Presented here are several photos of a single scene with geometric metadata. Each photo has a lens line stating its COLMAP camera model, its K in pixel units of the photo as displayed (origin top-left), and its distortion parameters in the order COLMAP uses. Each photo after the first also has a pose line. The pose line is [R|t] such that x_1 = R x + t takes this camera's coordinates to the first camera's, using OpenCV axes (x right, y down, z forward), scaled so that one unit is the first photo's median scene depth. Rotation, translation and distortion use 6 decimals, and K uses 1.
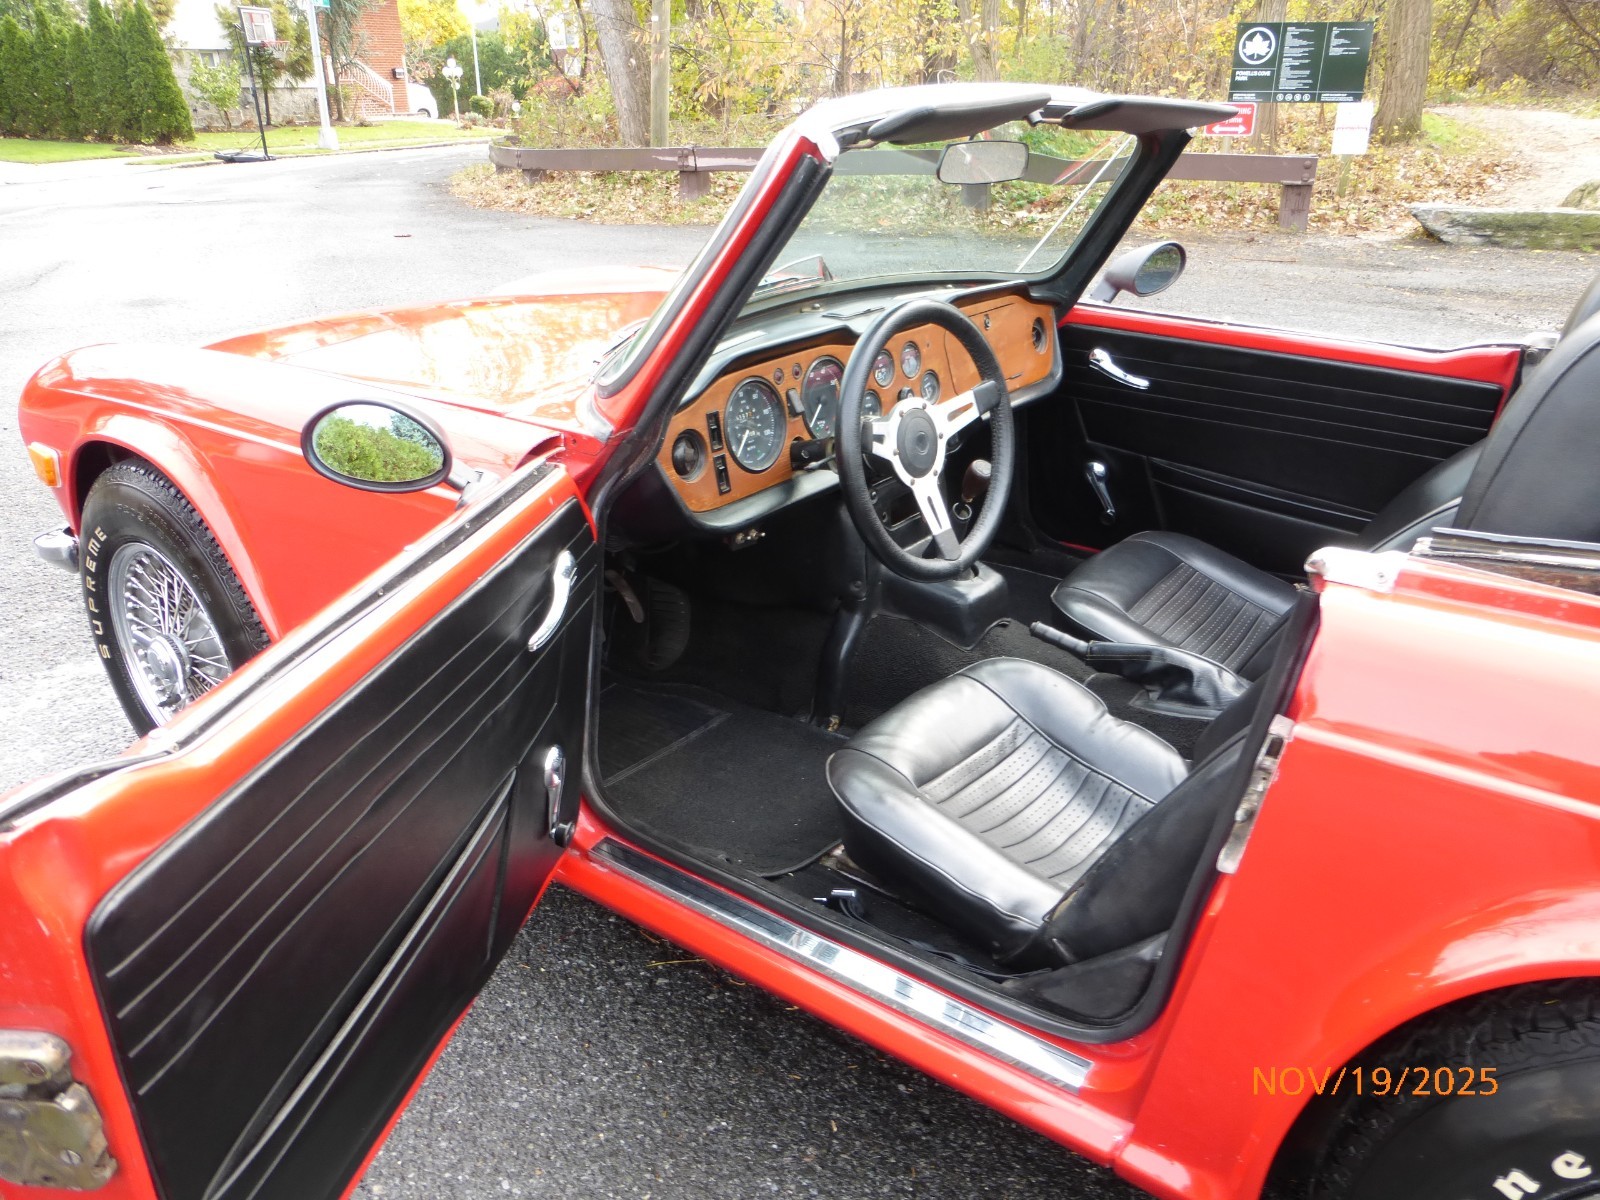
lens RADIAL K [[1248.4, 0, 818.3], [0, 1248.4, 600.9], [0, 0, 1]] dist [-0.005328, 0.047348]
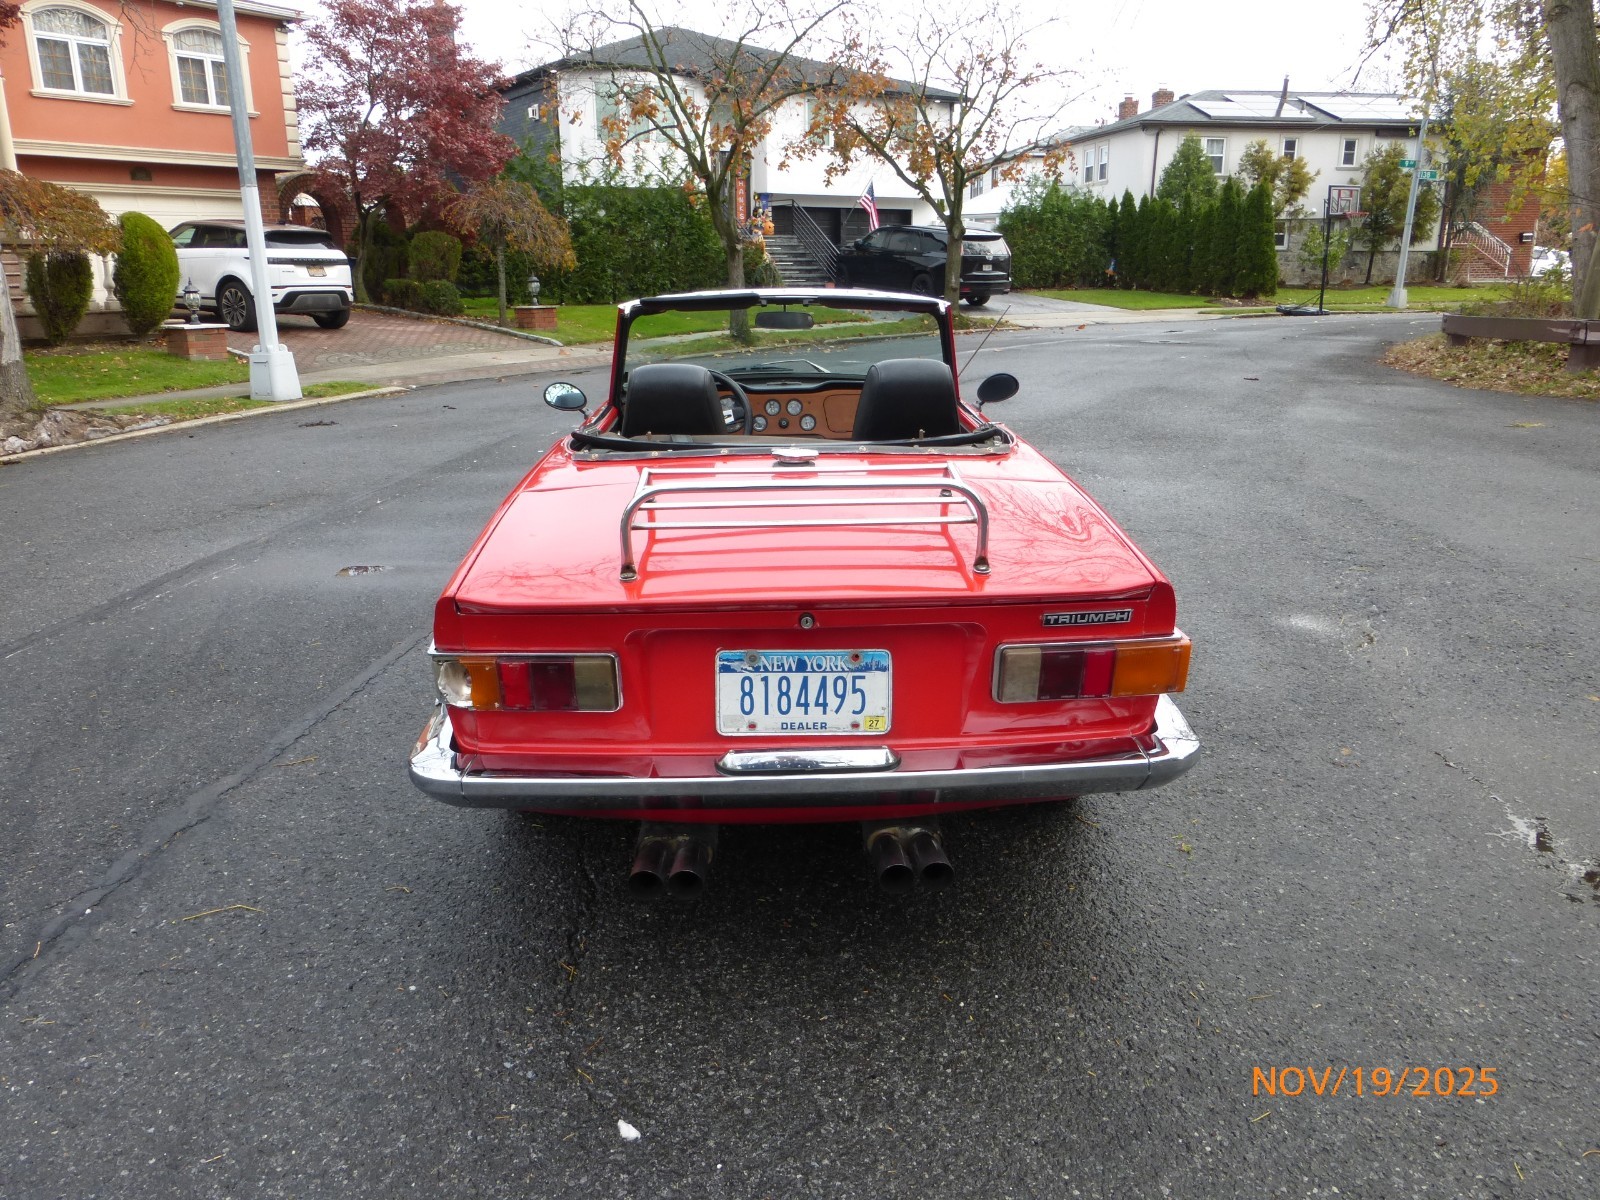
lens RADIAL K [[1297.6, 0, 801.2], [0, 1297.6, 608.1], [0, 0, 1]] dist [-0.007238, 0.010021]
pose [[0.634939, 0.218222, -0.741102, 0.172880], [-0.301611, 0.953171, 0.022261, 0.007867], [0.711255, 0.209390, 0.671023, -0.040112]]
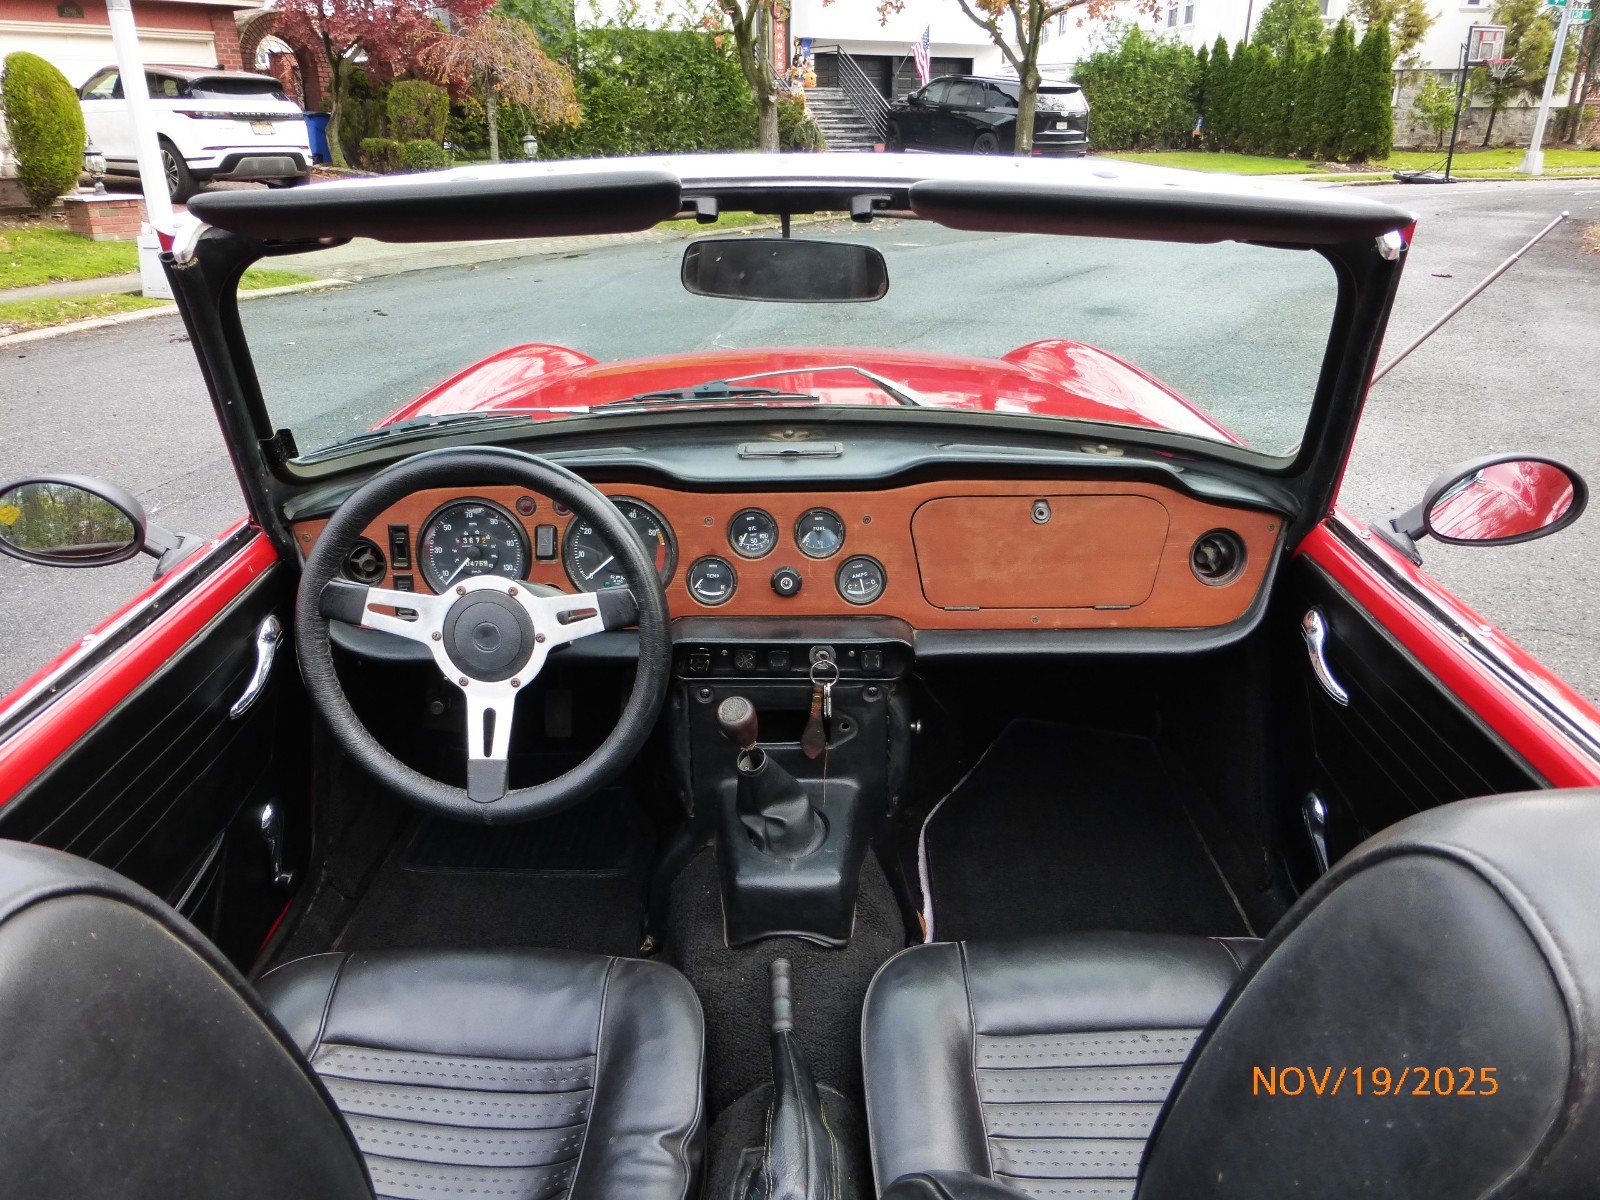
lens RADIAL K [[1249.7, 0, 800.0], [0, 1249.7, 600.0], [0, 0, 1]] dist [-0.007401, 0.009049]
pose [[0.607913, 0.302778, -0.734007, 0.056971], [-0.310027, 0.941571, 0.131631, -0.023443], [0.730975, 0.147542, 0.666263, 0.049155]]
